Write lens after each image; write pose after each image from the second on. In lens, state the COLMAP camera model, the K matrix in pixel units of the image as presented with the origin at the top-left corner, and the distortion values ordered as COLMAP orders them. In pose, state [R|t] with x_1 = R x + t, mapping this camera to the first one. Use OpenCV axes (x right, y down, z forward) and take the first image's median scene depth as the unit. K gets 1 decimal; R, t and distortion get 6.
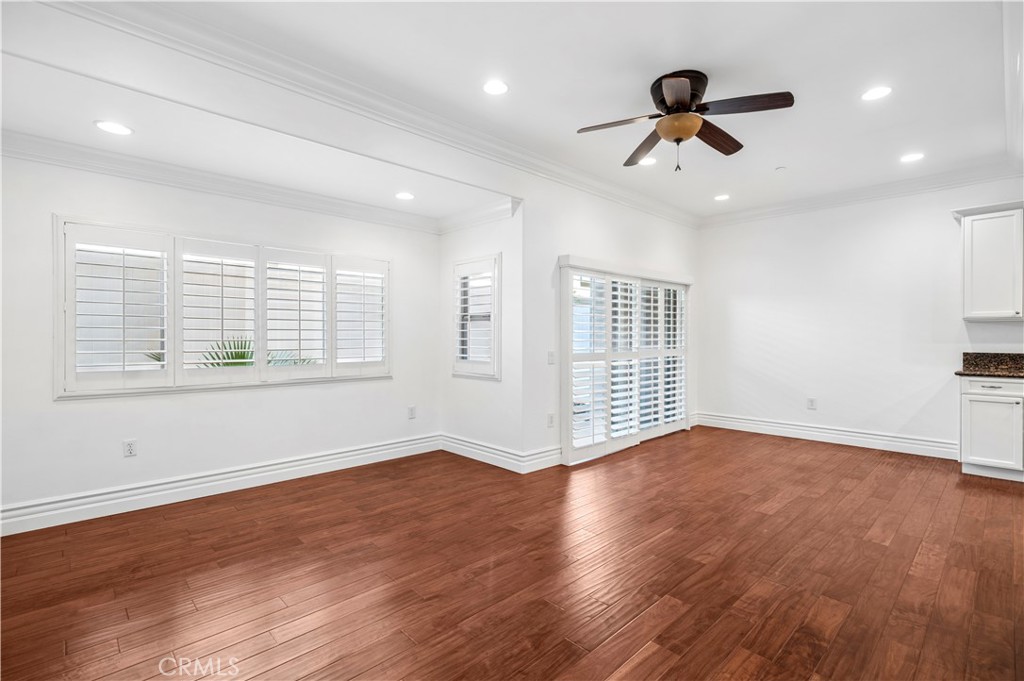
lens RADIAL K [[474.0, 0, 514.0], [0, 474.0, 336.2], [0, 0, 1]] dist [0.002199, -0.002049]
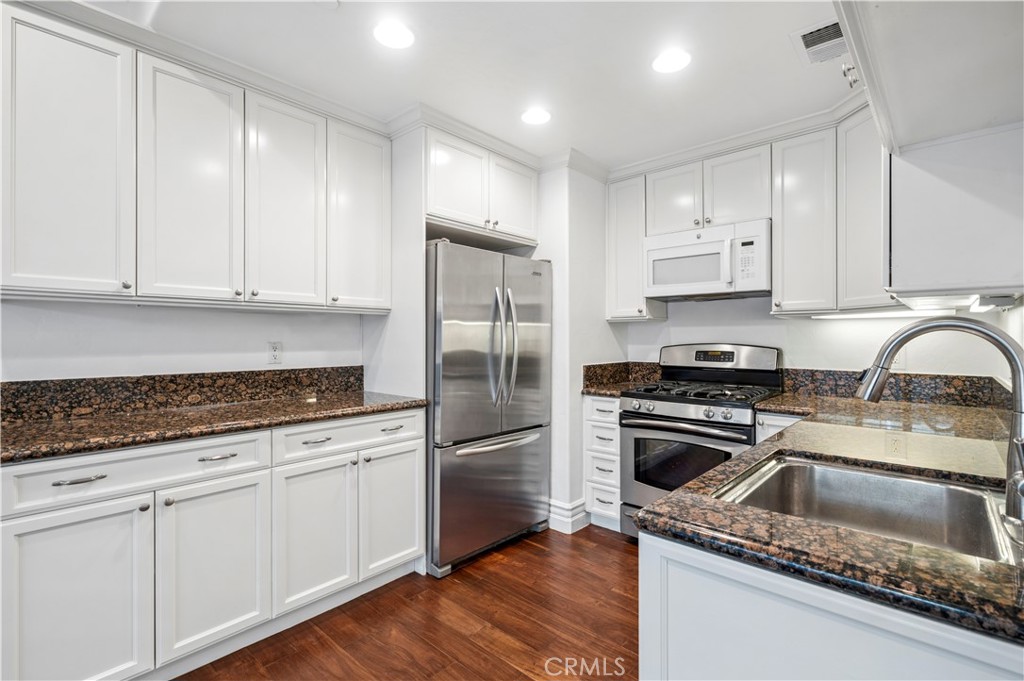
lens RADIAL K [[474.0, 0, 513.9], [0, 474.0, 336.9], [0, 0, 1]] dist [0.002199, -0.002049]
pose [[-0.077195, -0.001240, 0.997015, 0.608356], [0.000247, 0.999999, 0.001263, -0.003426], [-0.997016, 0.000344, -0.077194, 0.684361]]
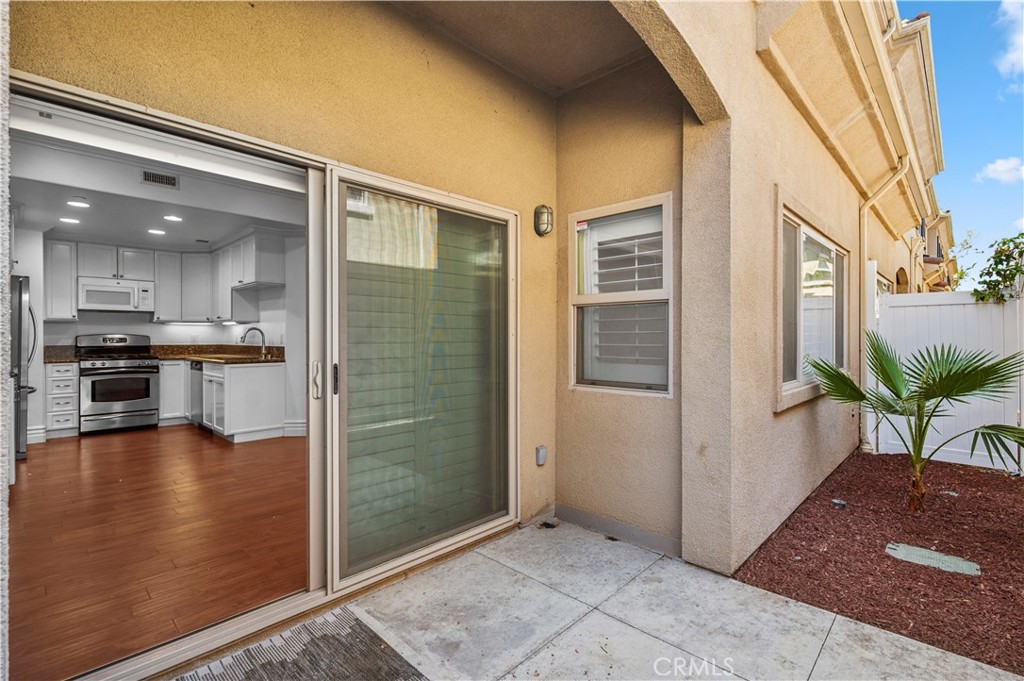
lens RADIAL K [[474.0, 0, 522.2], [0, 474.0, 337.1], [0, 0, 1]] dist [0.002199, -0.002049]
pose [[-0.998237, -0.005204, -0.059120, 0.119987], [-0.005320, 0.999984, 0.001810, 0.007796], [0.059110, 0.002122, -0.998249, 1.891080]]
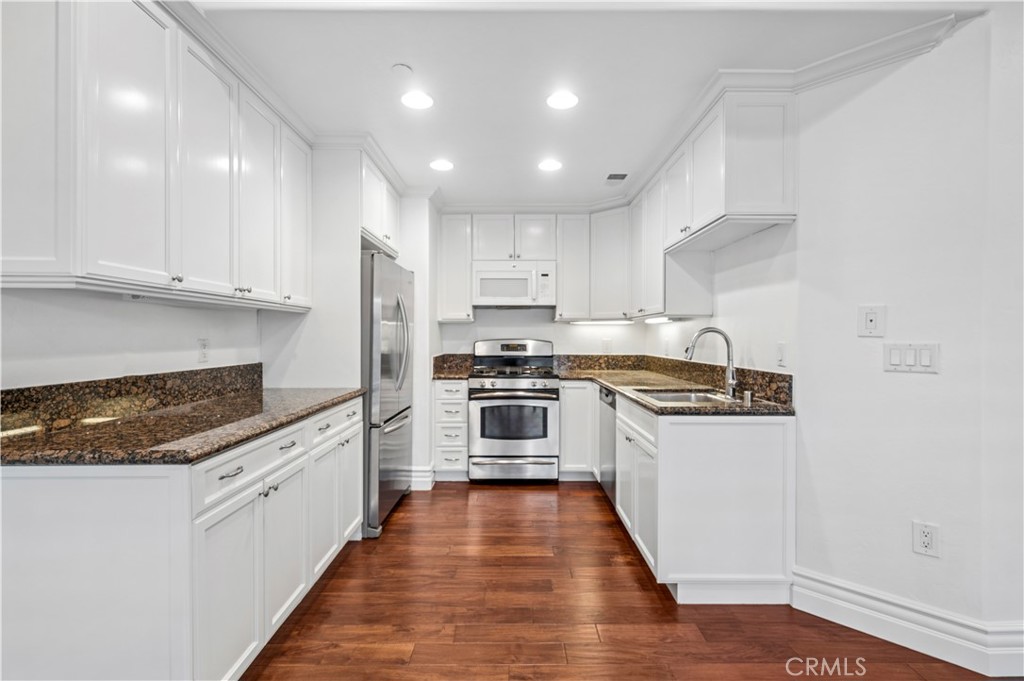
lens RADIAL K [[474.0, 0, 513.4], [0, 474.0, 338.9], [0, 0, 1]] dist [0.002199, -0.002049]
pose [[-0.726830, -0.009941, 0.686746, 0.579058], [-0.003831, 0.999938, 0.010420, -0.003635], [-0.686807, 0.004943, -0.726823, 1.099614]]
